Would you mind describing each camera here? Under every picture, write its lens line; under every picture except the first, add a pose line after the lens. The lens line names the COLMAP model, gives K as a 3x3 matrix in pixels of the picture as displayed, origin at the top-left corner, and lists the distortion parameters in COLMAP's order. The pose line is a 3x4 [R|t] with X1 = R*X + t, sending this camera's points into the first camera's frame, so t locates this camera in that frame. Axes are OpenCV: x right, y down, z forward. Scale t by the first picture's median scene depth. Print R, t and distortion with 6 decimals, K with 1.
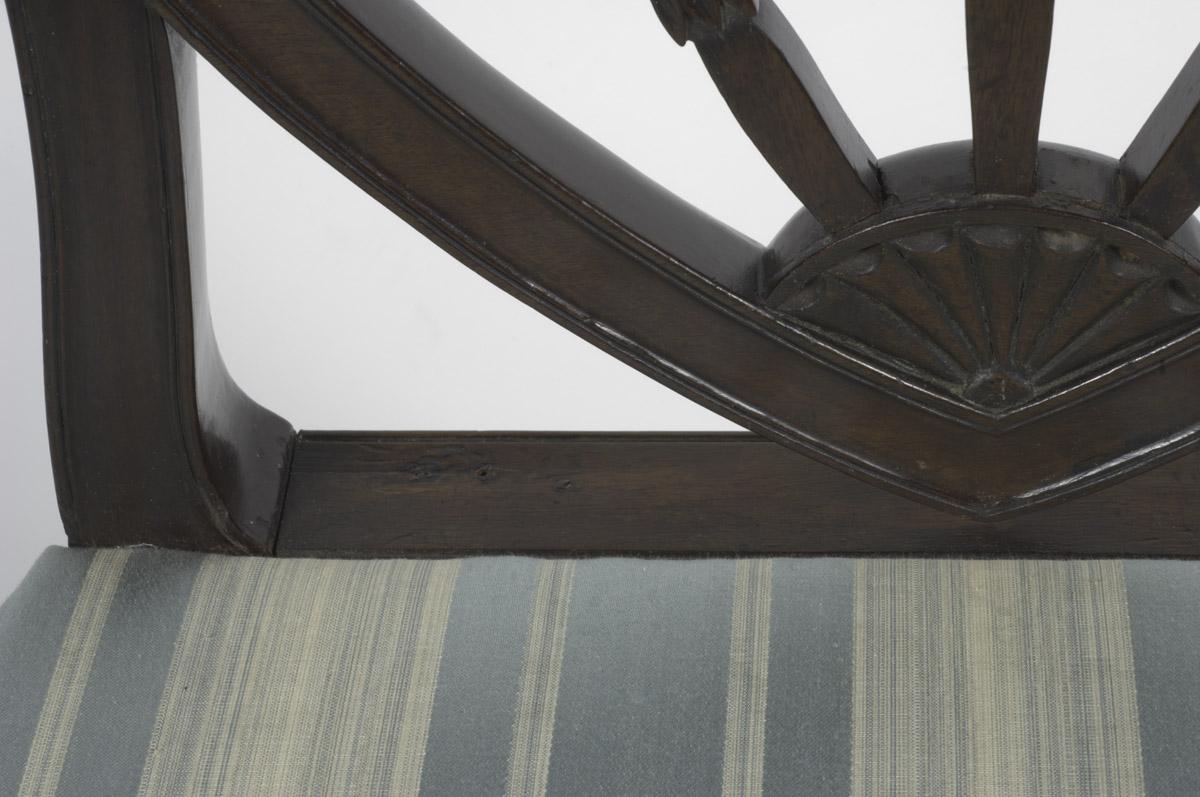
lens RADIAL K [[3300.0, 0, 597.2], [0, 3300.0, 400.9], [0, 0, 1]] dist [0.010900, 0.000000]
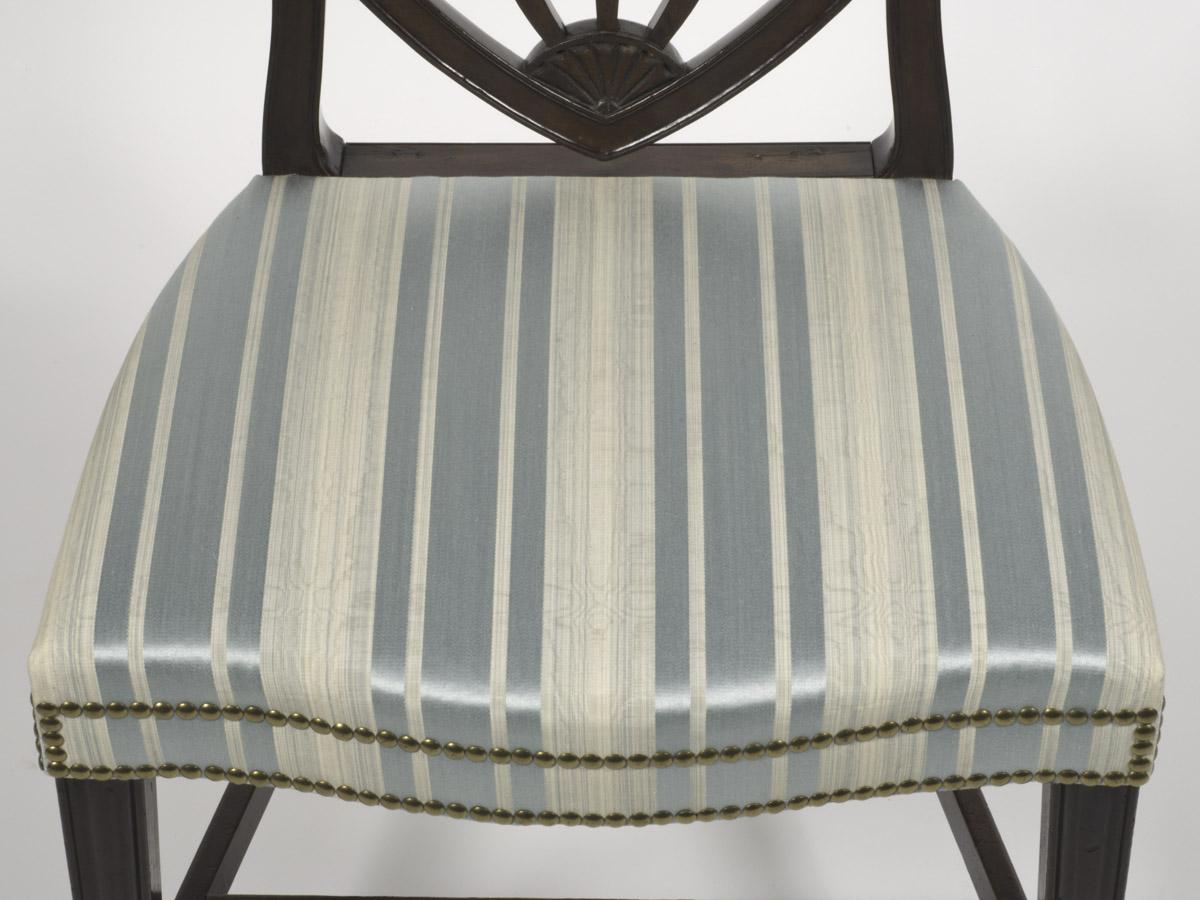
lens RADIAL K [[3791.1, 0, 601.9], [0, 3791.1, 449.2], [0, 0, 1]] dist [0.002518, 0.000000]
pose [[0.996391, 0.015776, 0.083401, -0.150402], [-0.006064, 0.993295, -0.115446, 0.665434], [-0.084663, 0.114523, 0.989806, -2.197697]]
